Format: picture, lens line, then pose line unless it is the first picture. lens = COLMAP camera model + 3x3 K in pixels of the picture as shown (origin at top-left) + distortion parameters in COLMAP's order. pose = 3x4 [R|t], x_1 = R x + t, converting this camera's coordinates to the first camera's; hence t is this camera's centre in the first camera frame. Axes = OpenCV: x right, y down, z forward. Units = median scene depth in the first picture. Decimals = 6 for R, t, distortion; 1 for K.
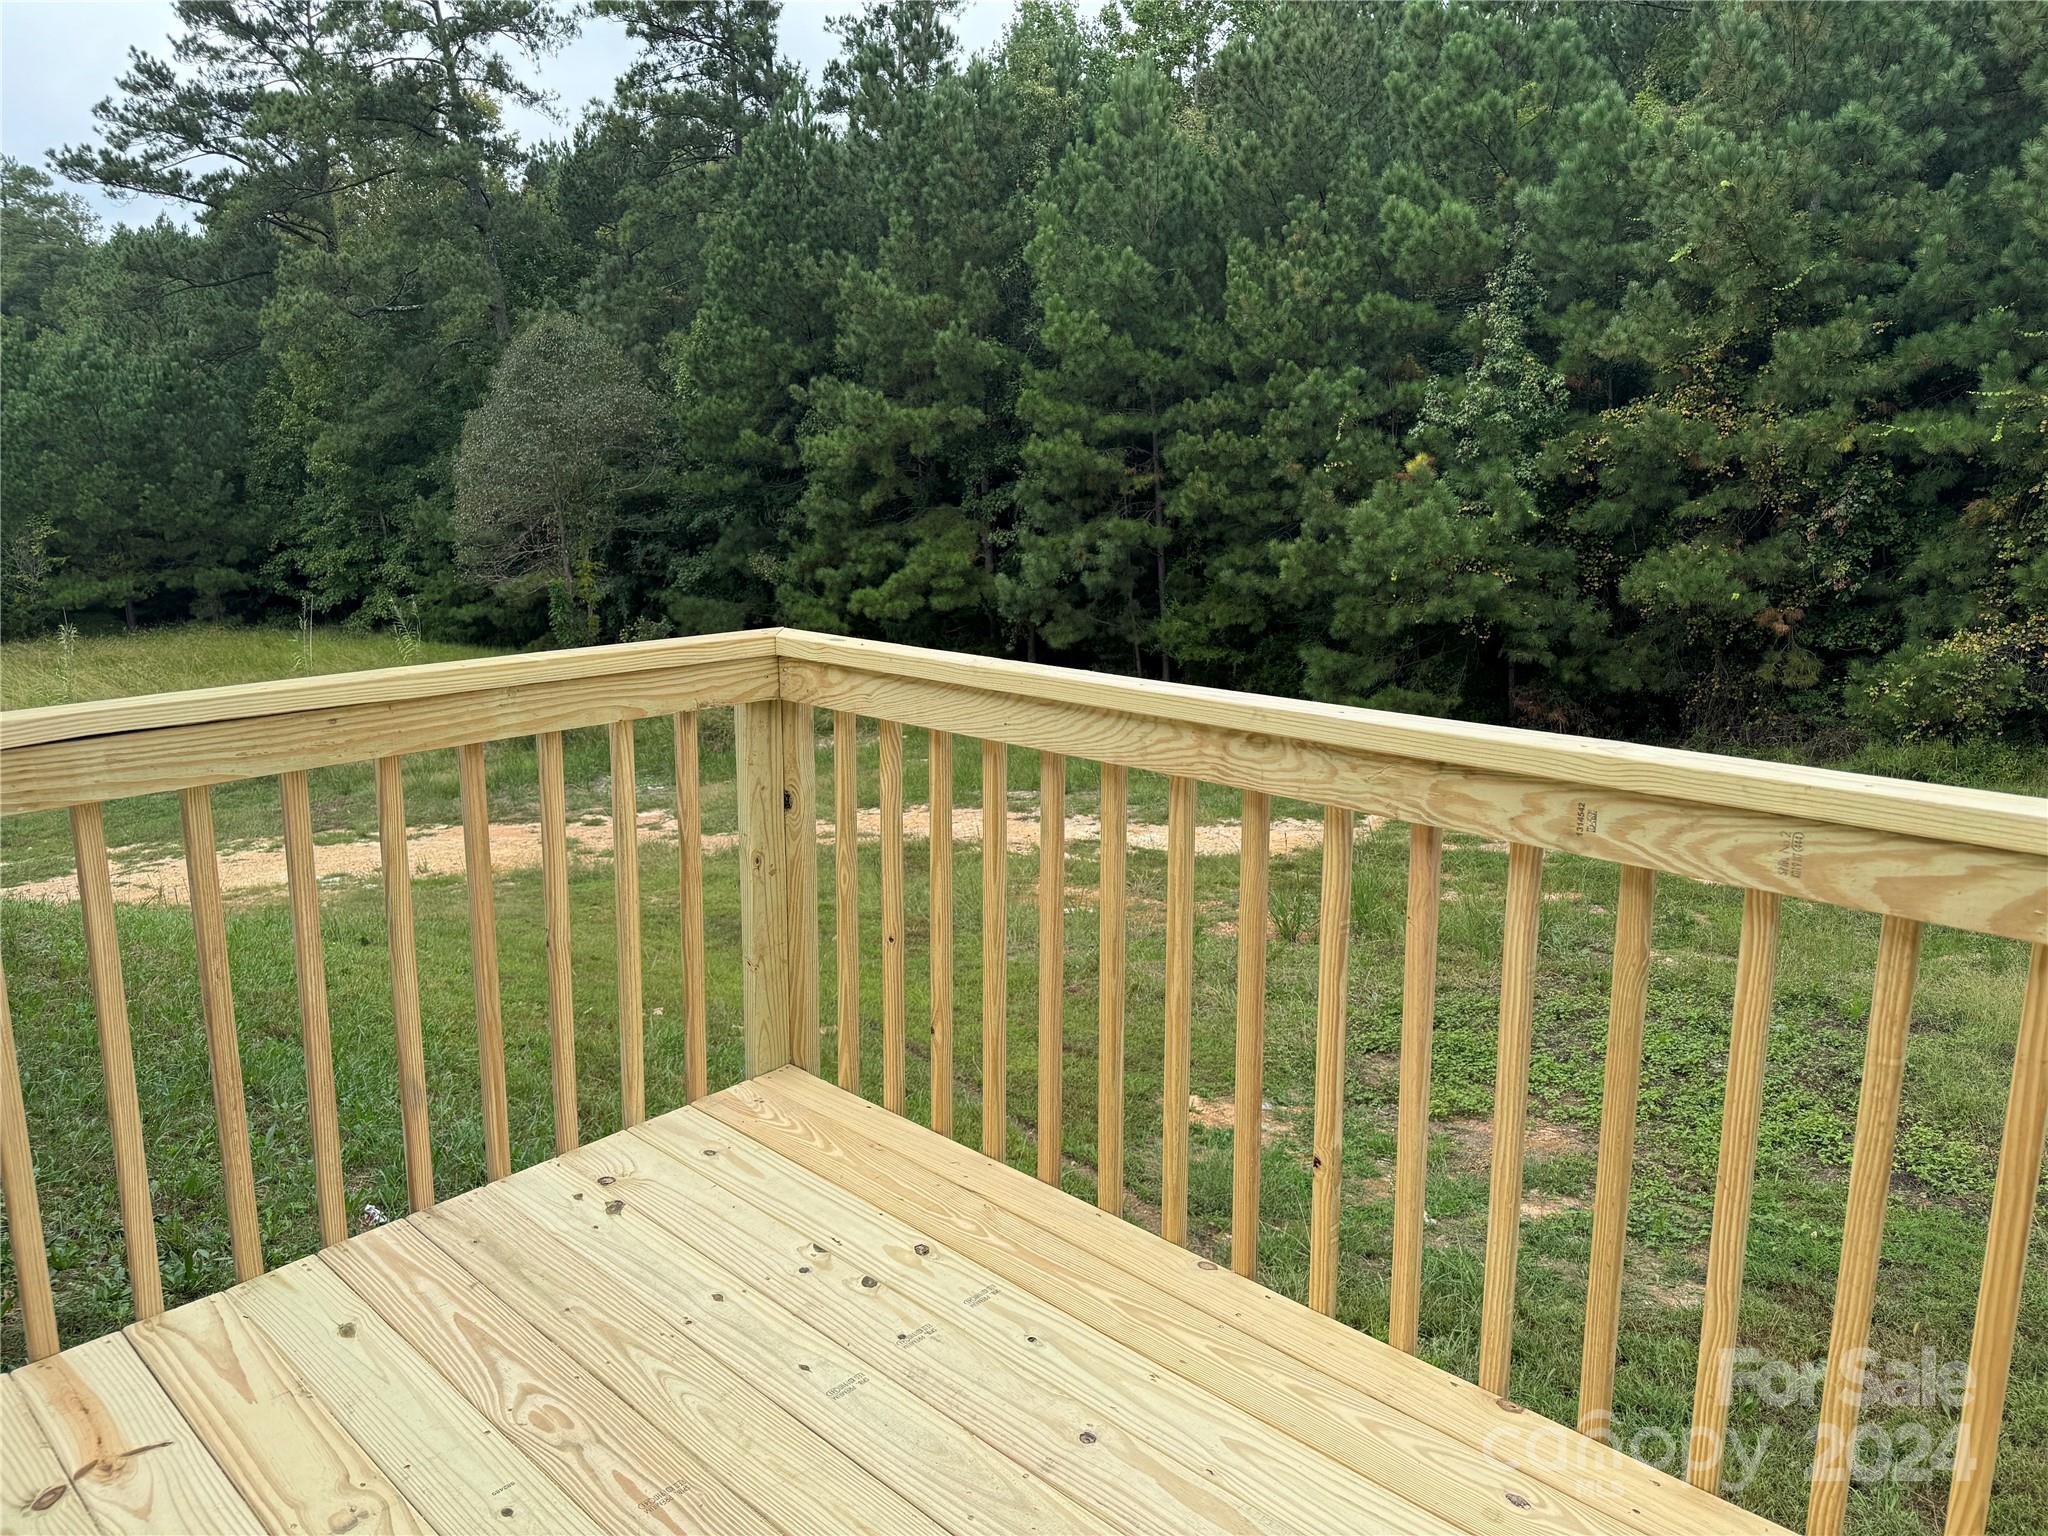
lens RADIAL K [[1444.5, 0, 1013.8], [0, 1444.5, 762.2], [0, 0, 1]] dist [0.069708, -0.078072]
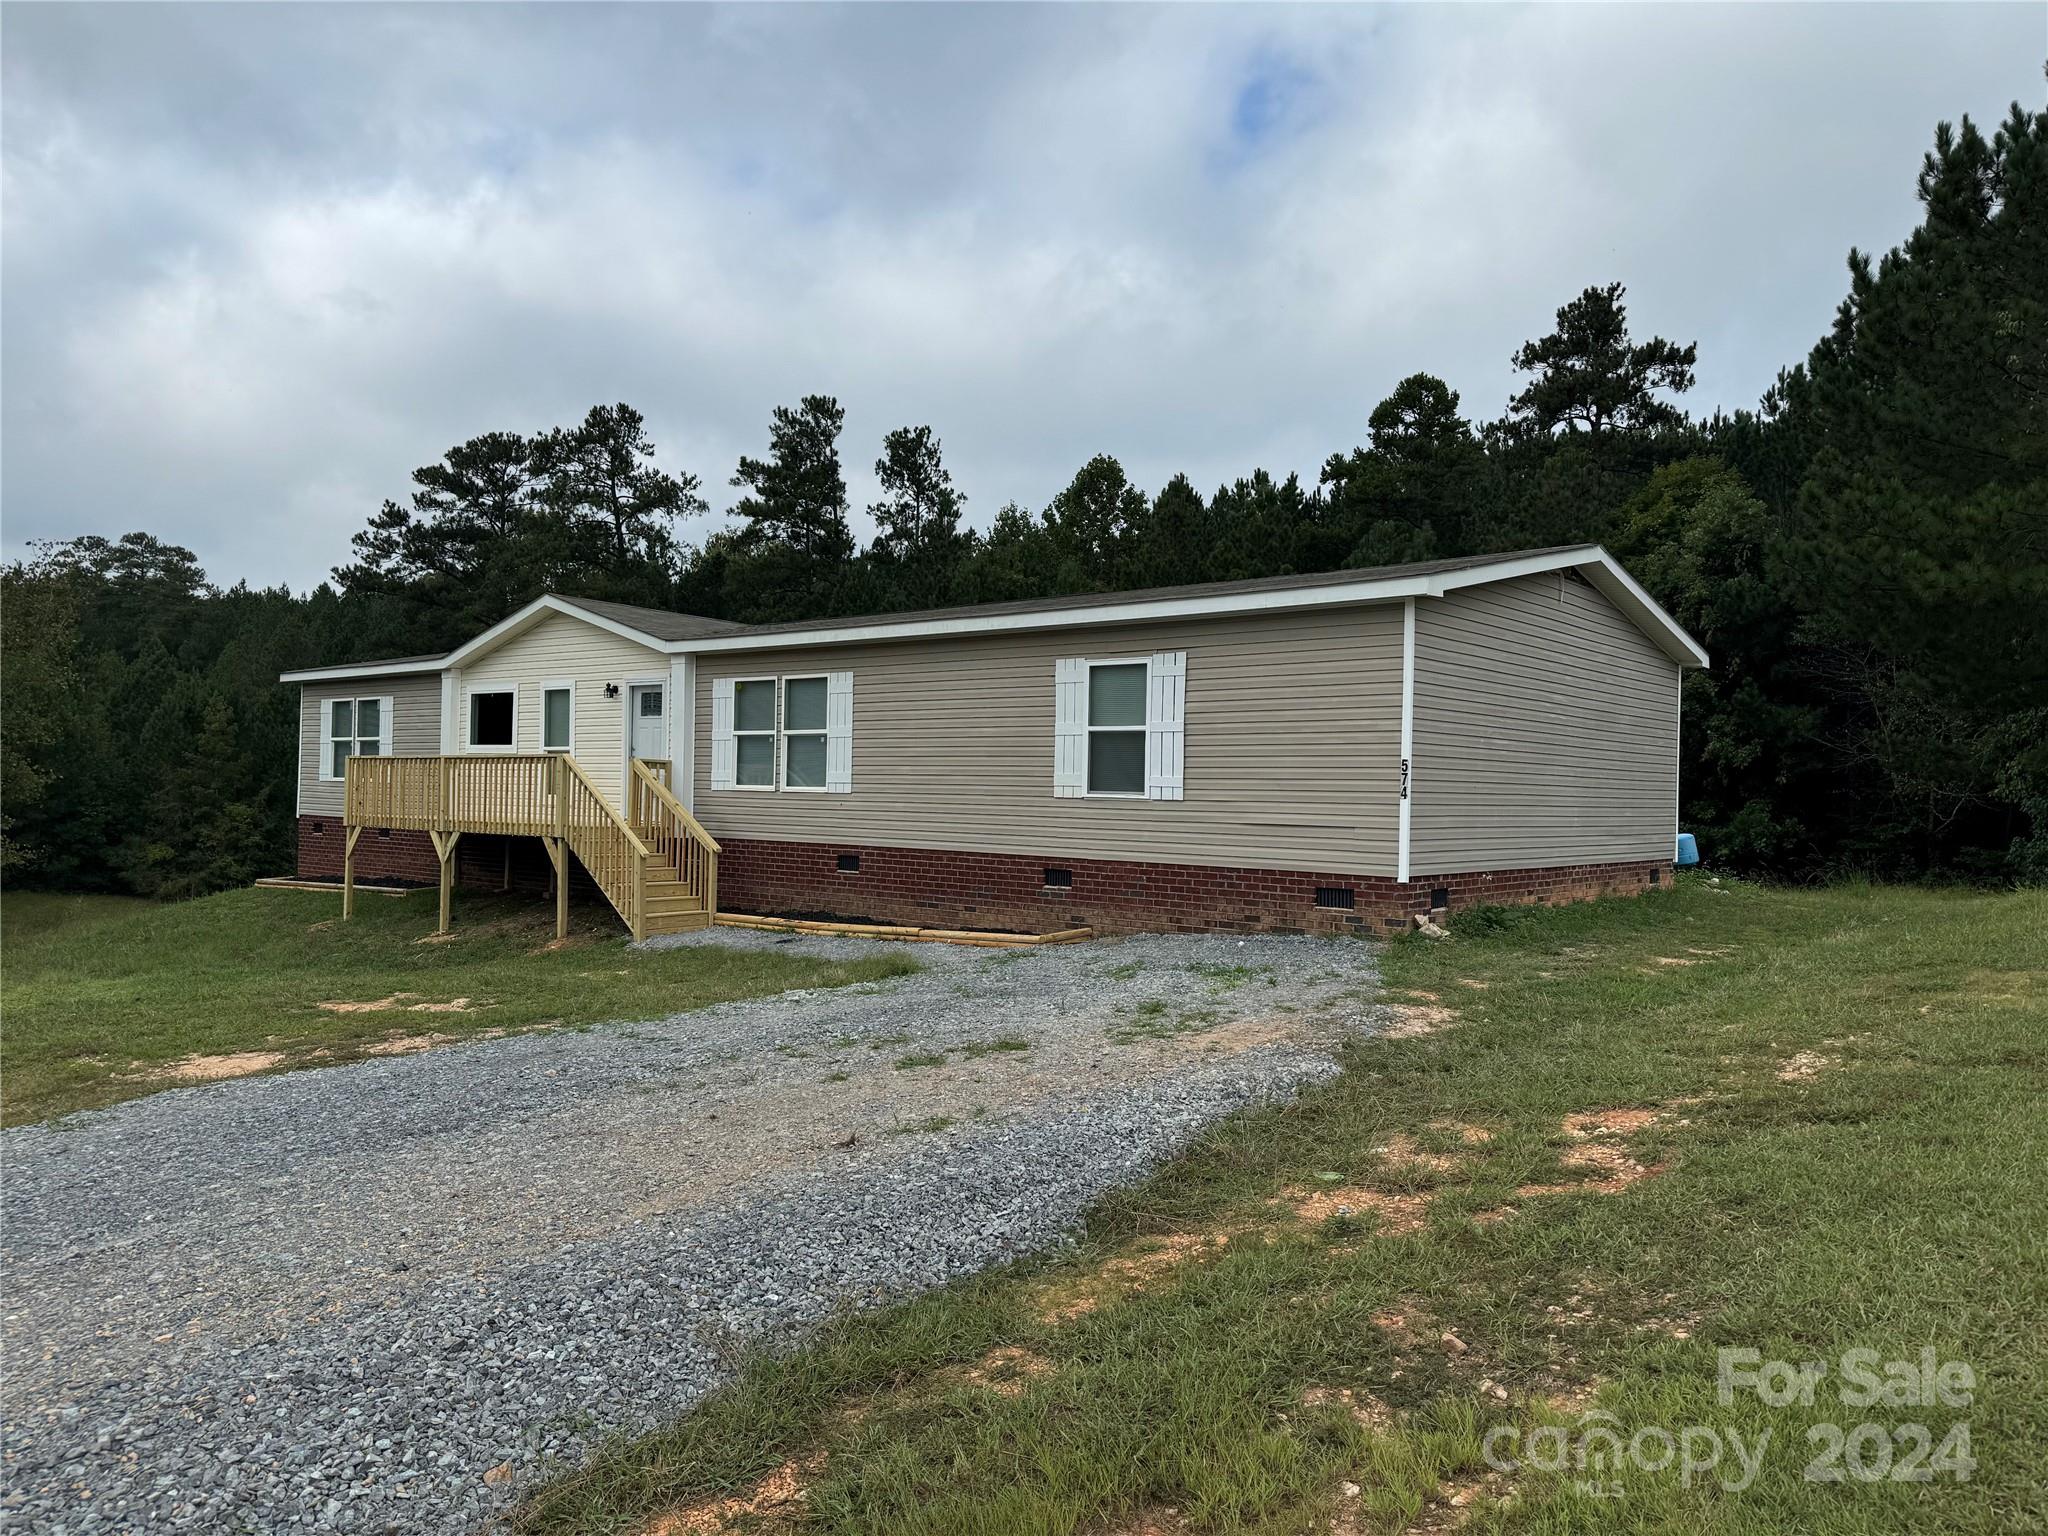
lens RADIAL K [[1444.5, 0, 1013.8], [0, 1444.5, 762.2], [0, 0, 1]] dist [0.069708, -0.078072]
pose [[0.998178, 0.020075, 0.056900, -0.053728], [-0.006641, 0.973854, -0.227077, 0.108426], [-0.059971, 0.226286, 0.972213, -0.448445]]
